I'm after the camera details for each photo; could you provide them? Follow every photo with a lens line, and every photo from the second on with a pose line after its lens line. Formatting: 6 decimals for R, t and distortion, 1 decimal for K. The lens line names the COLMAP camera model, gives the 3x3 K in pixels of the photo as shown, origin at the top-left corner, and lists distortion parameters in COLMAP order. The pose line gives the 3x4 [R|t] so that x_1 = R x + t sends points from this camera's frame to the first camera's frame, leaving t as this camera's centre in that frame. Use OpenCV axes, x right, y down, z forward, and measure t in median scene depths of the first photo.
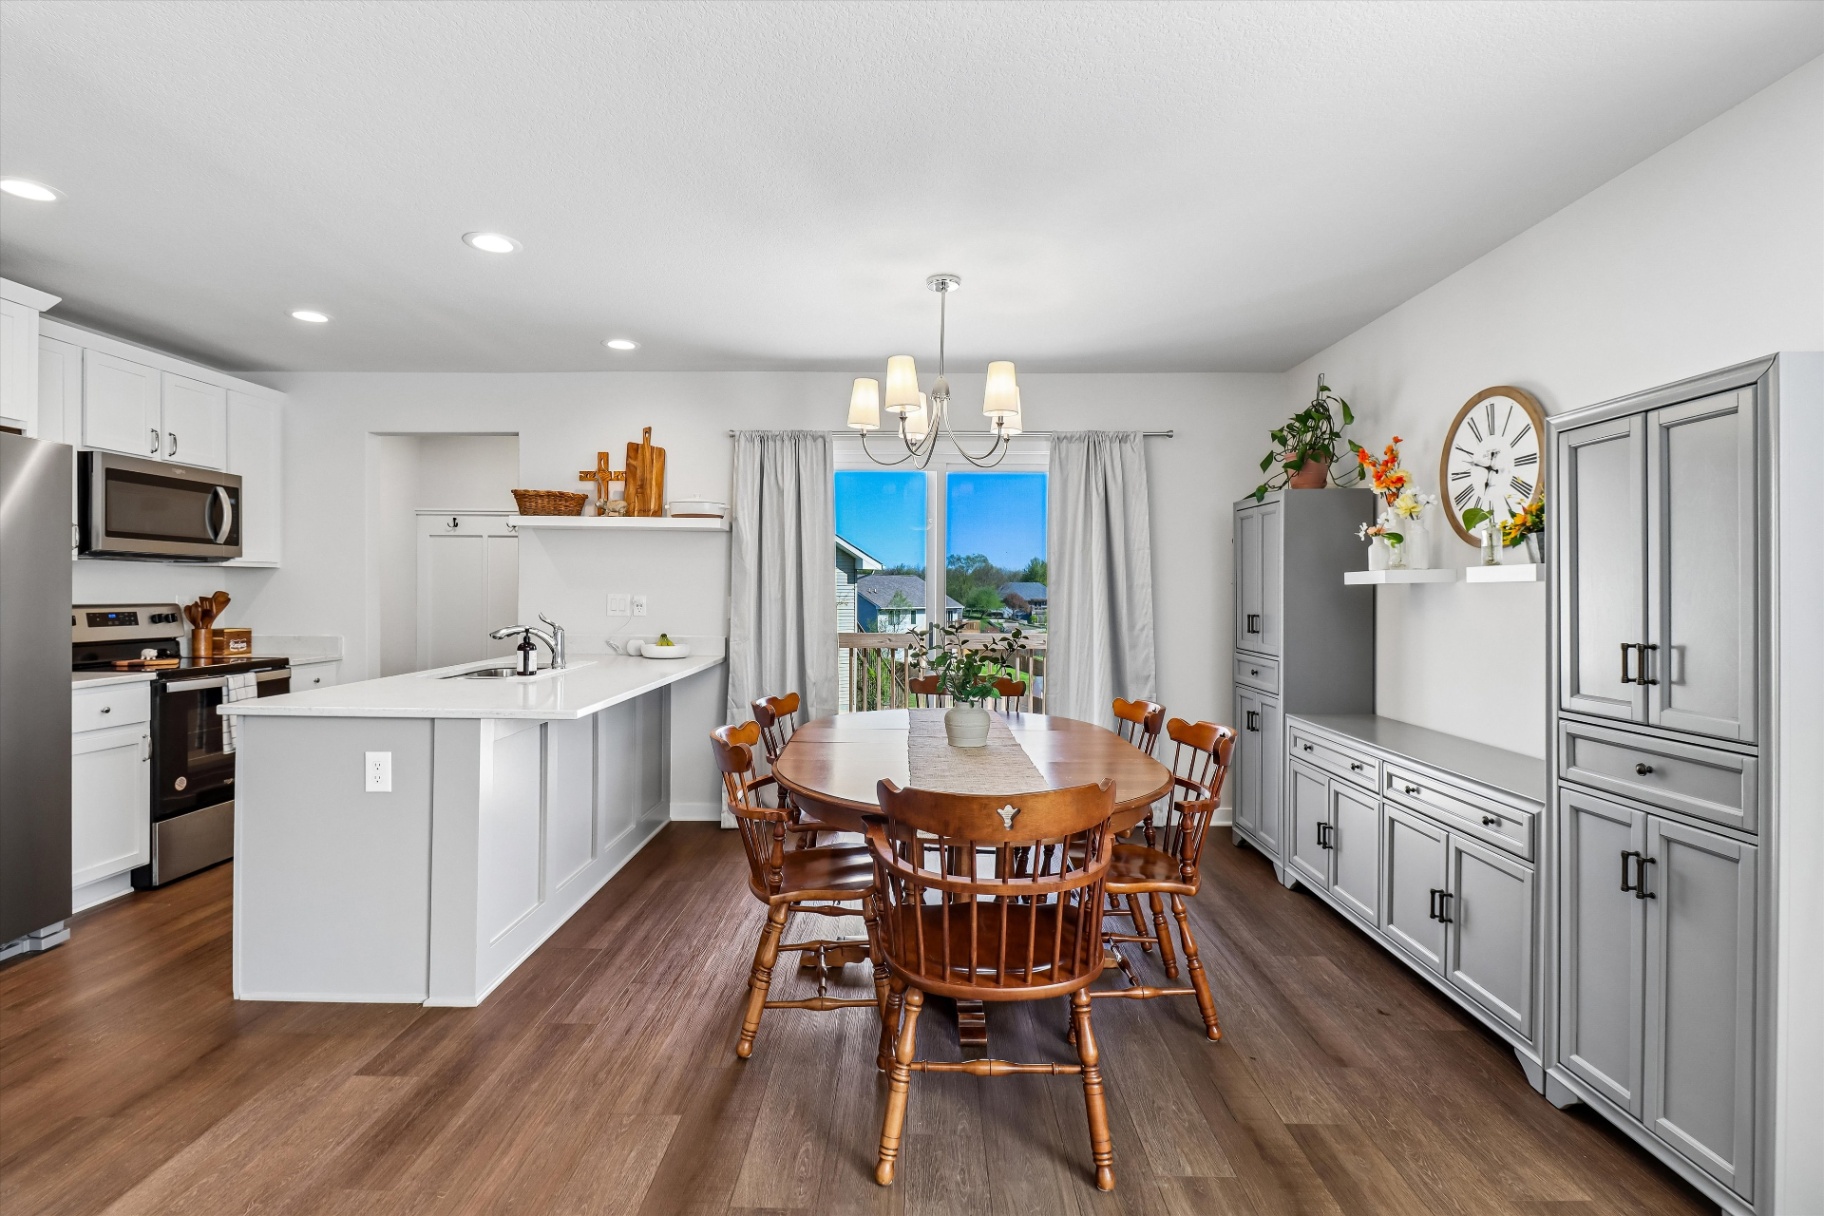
lens RADIAL K [[856.8, 0, 910.3], [0, 856.8, 593.7], [0, 0, 1]] dist [0.003197, -0.008870]
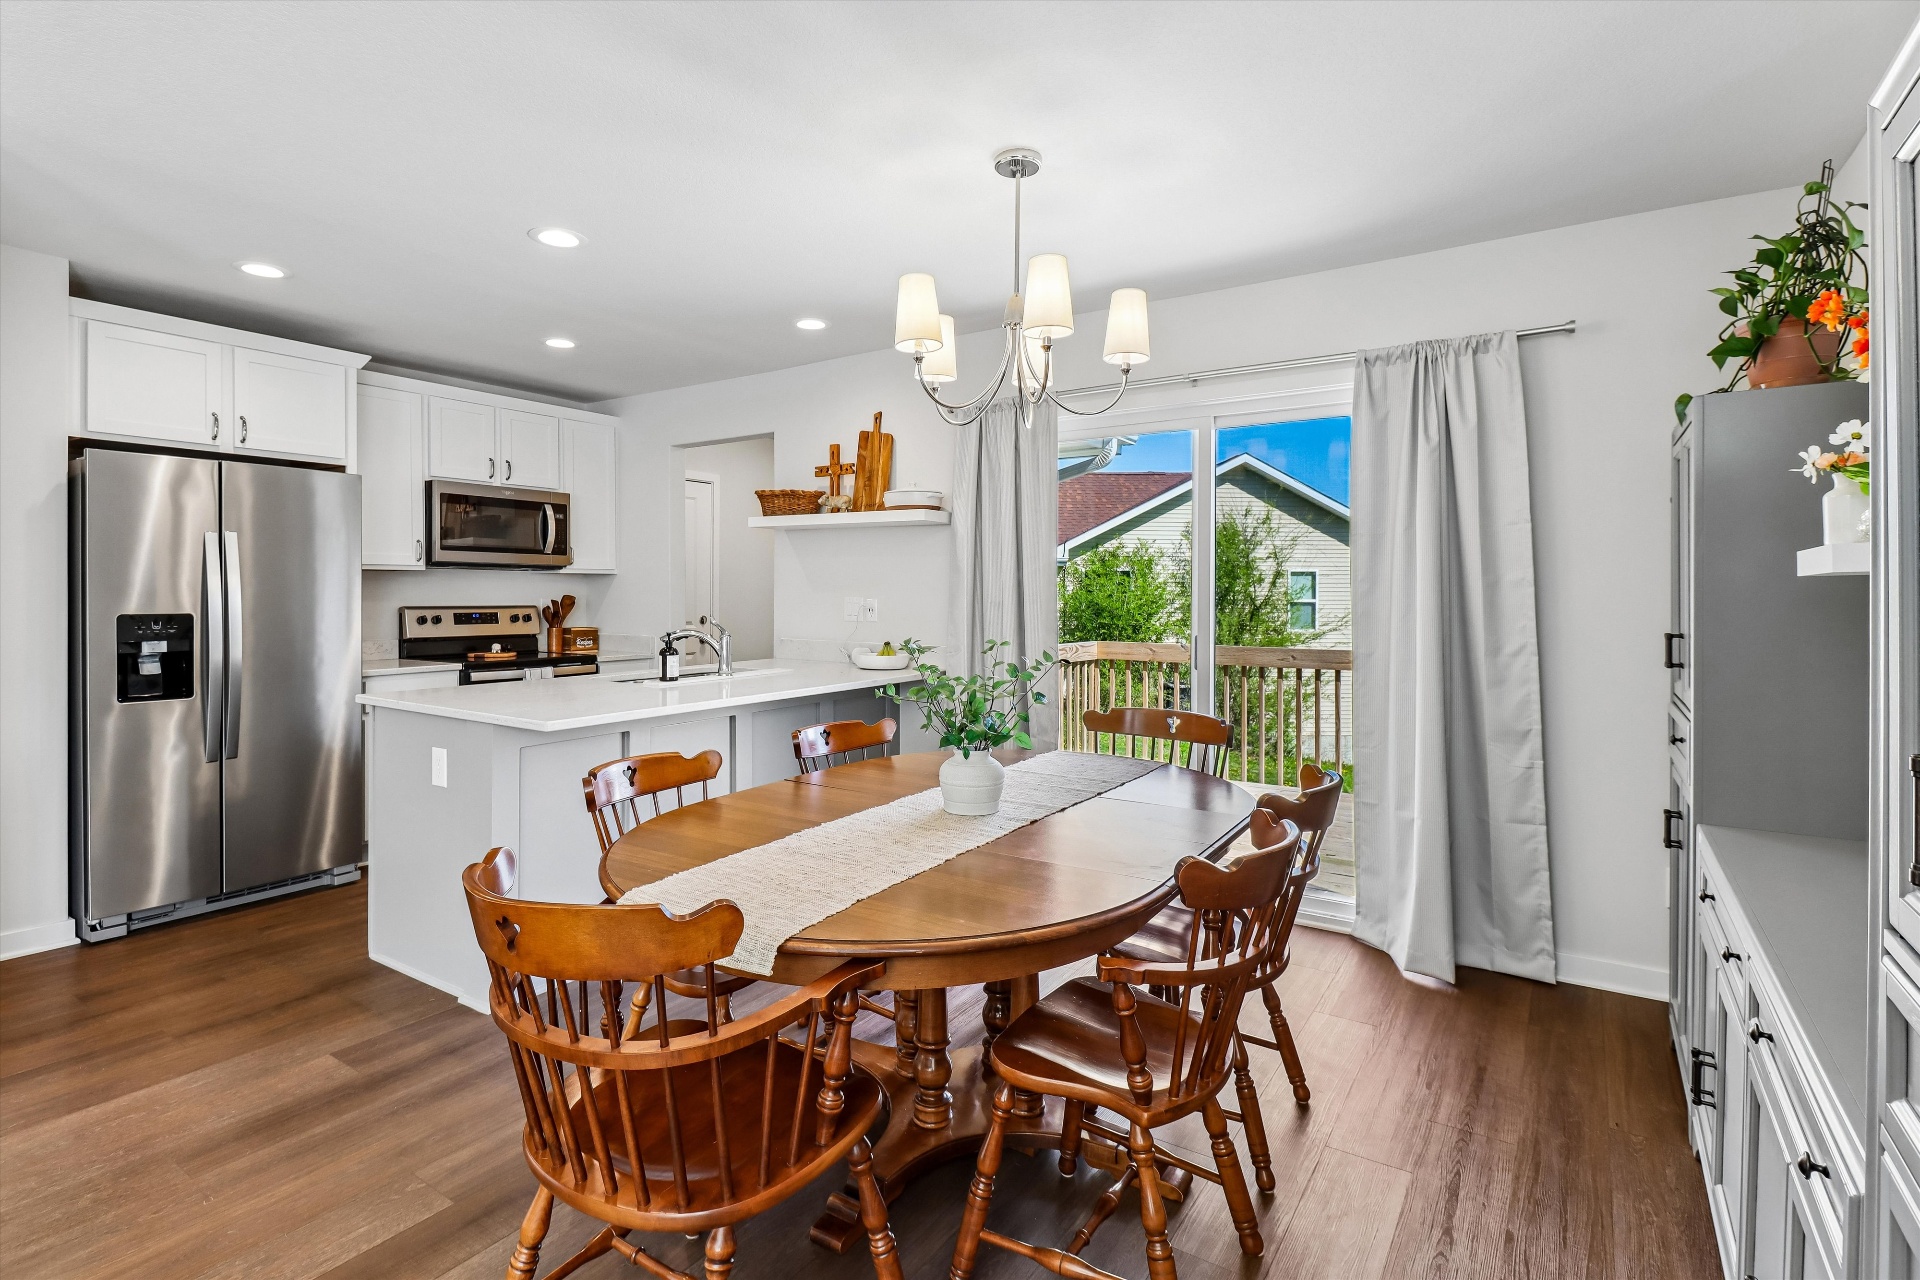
lens RADIAL K [[929.4, 0, 948.2], [0, 929.4, 604.1], [0, 0, 1]] dist [0.002981, -0.009499]
pose [[0.839182, 0.002823, -0.543843, 0.321455], [0.001007, 0.999977, 0.006744, 0.001357], [0.543850, -0.006207, 0.839160, 0.242846]]
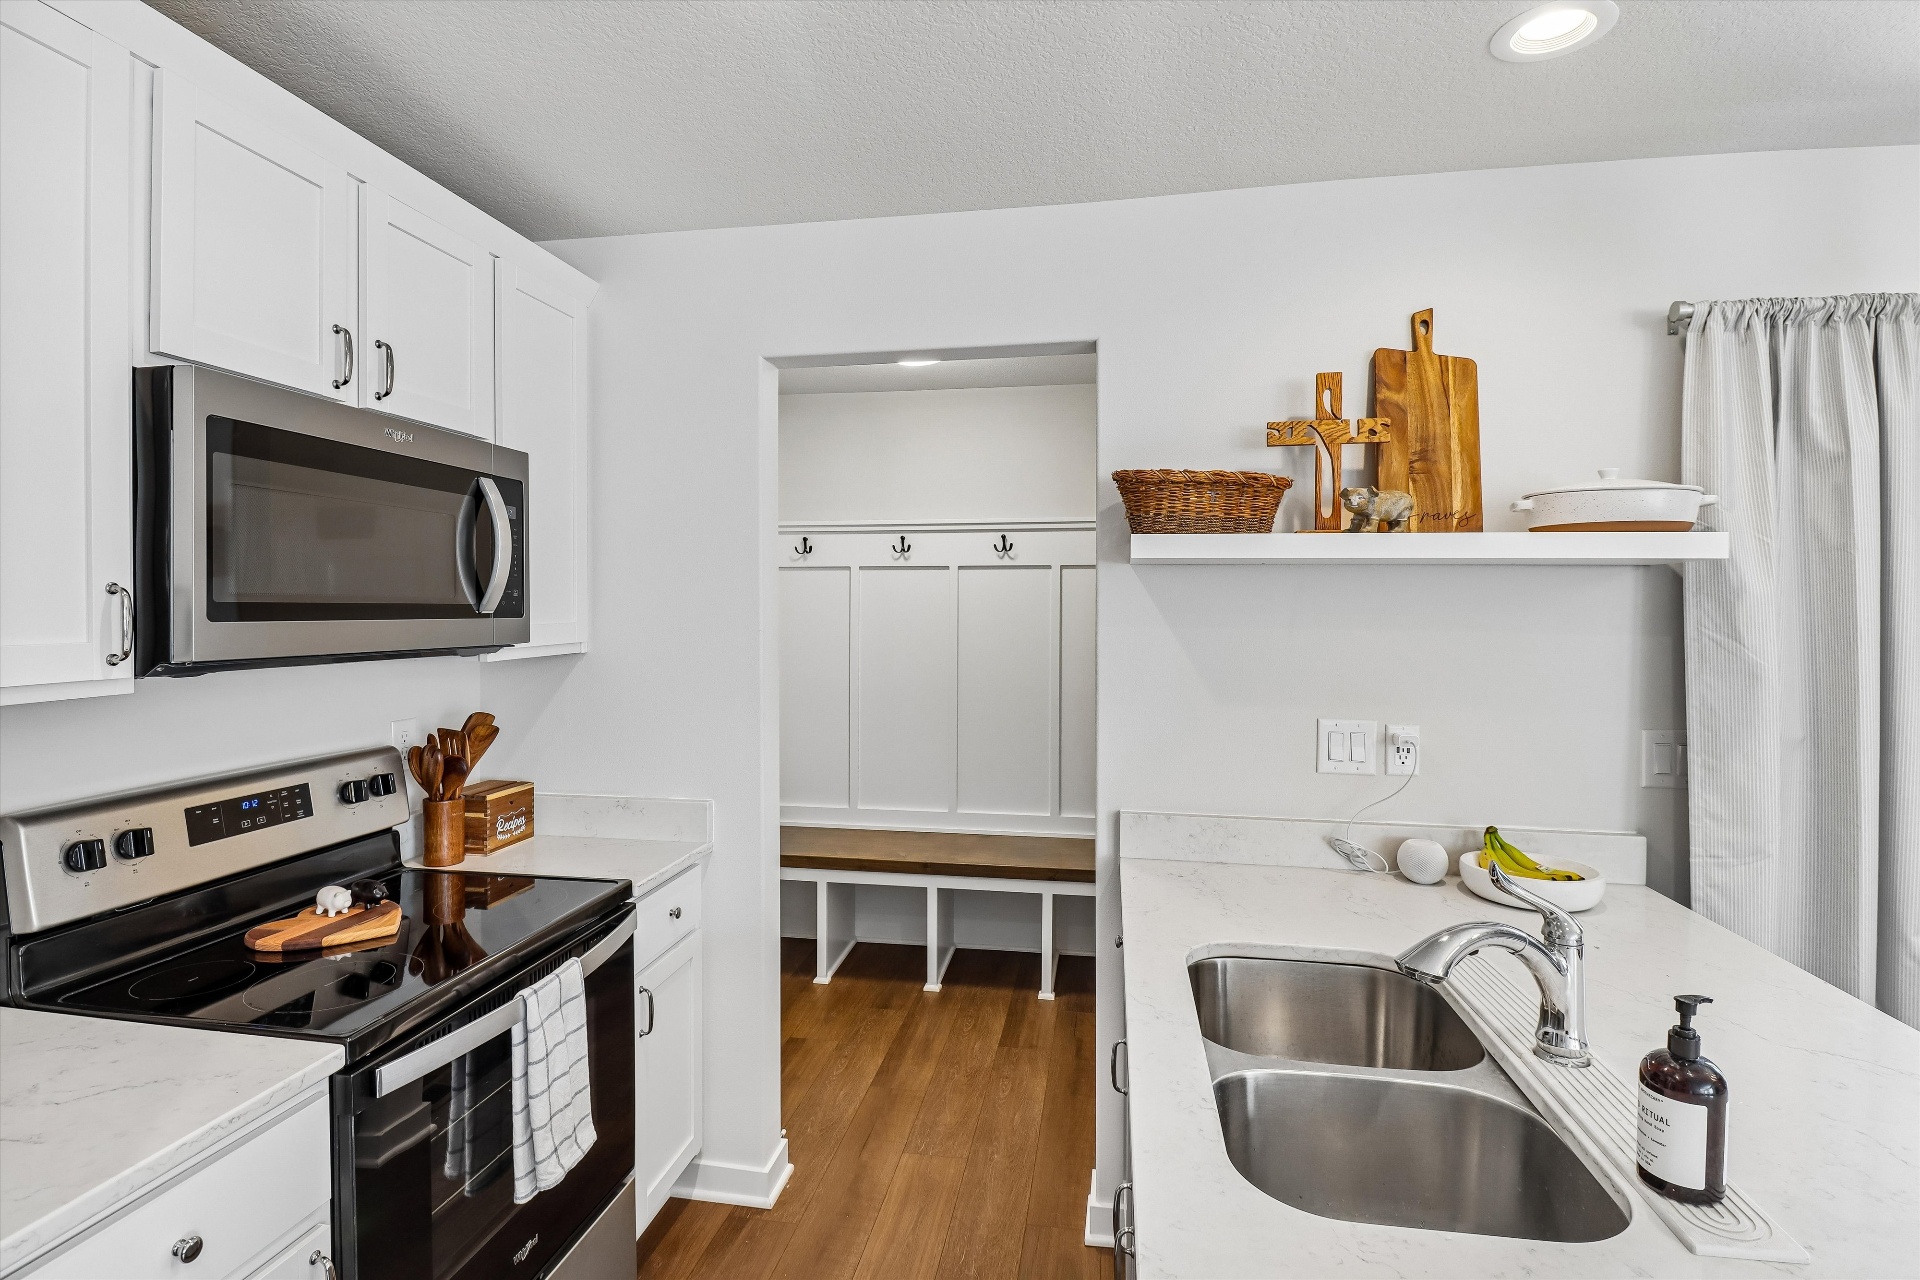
lens RADIAL K [[940.7, 0, 950.3], [0, 940.7, 609.2], [0, 0, 1]] dist [0.001079, -0.012945]
pose [[0.986304, -0.004124, -0.164884, -0.507325], [0.004150, 0.999991, -0.000189, -0.059642], [0.164884, -0.000497, 0.986313, 0.583970]]
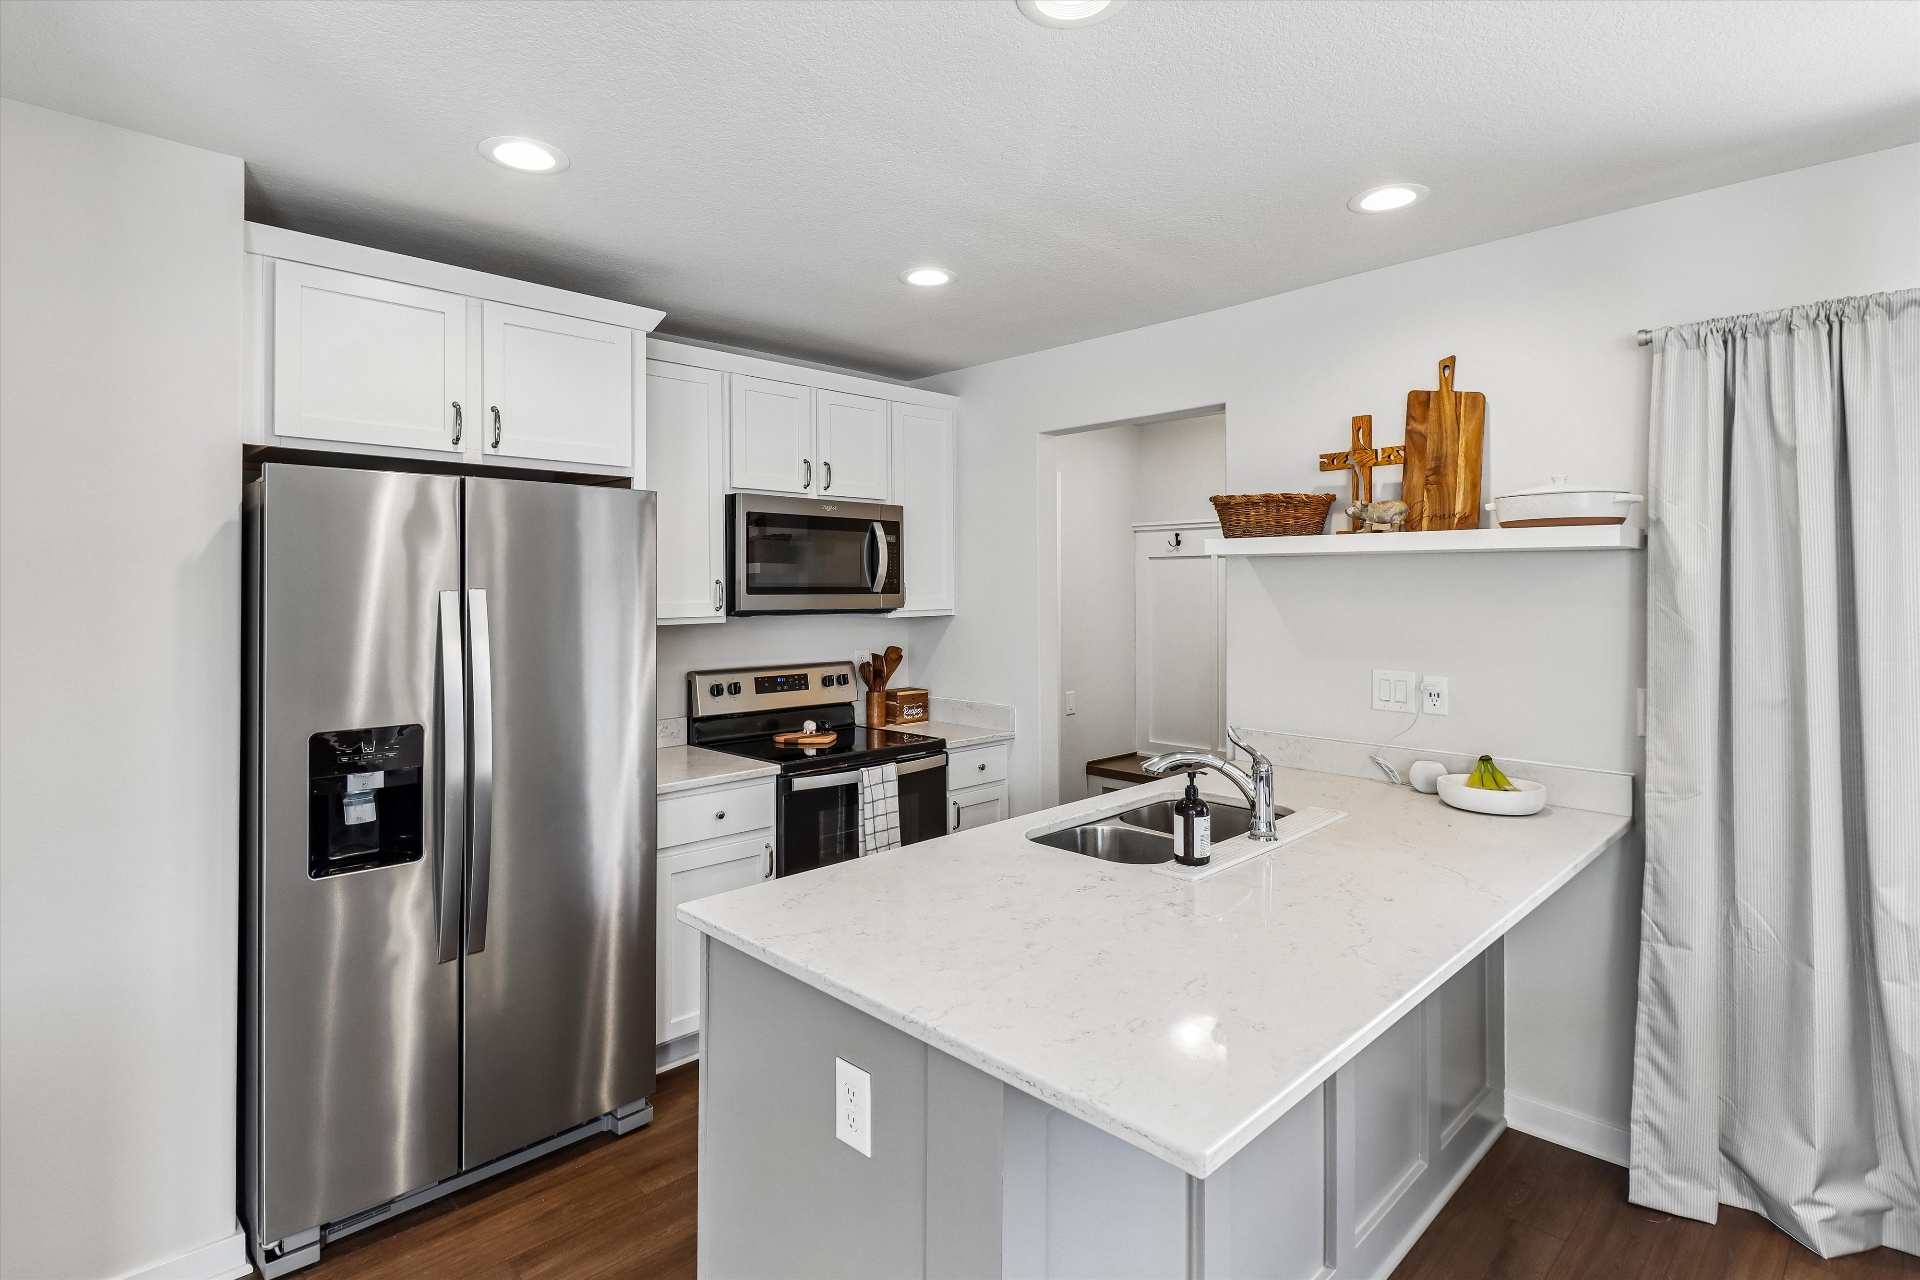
lens RADIAL K [[965.7, 0, 939.1], [0, 965.7, 582.7], [0, 0, 1]] dist [0.005548, -0.007231]
pose [[0.699421, -0.012959, -0.714592, -0.113530], [0.005609, 0.999904, -0.012643, -0.055428], [0.714688, 0.004835, 0.699427, 0.401497]]
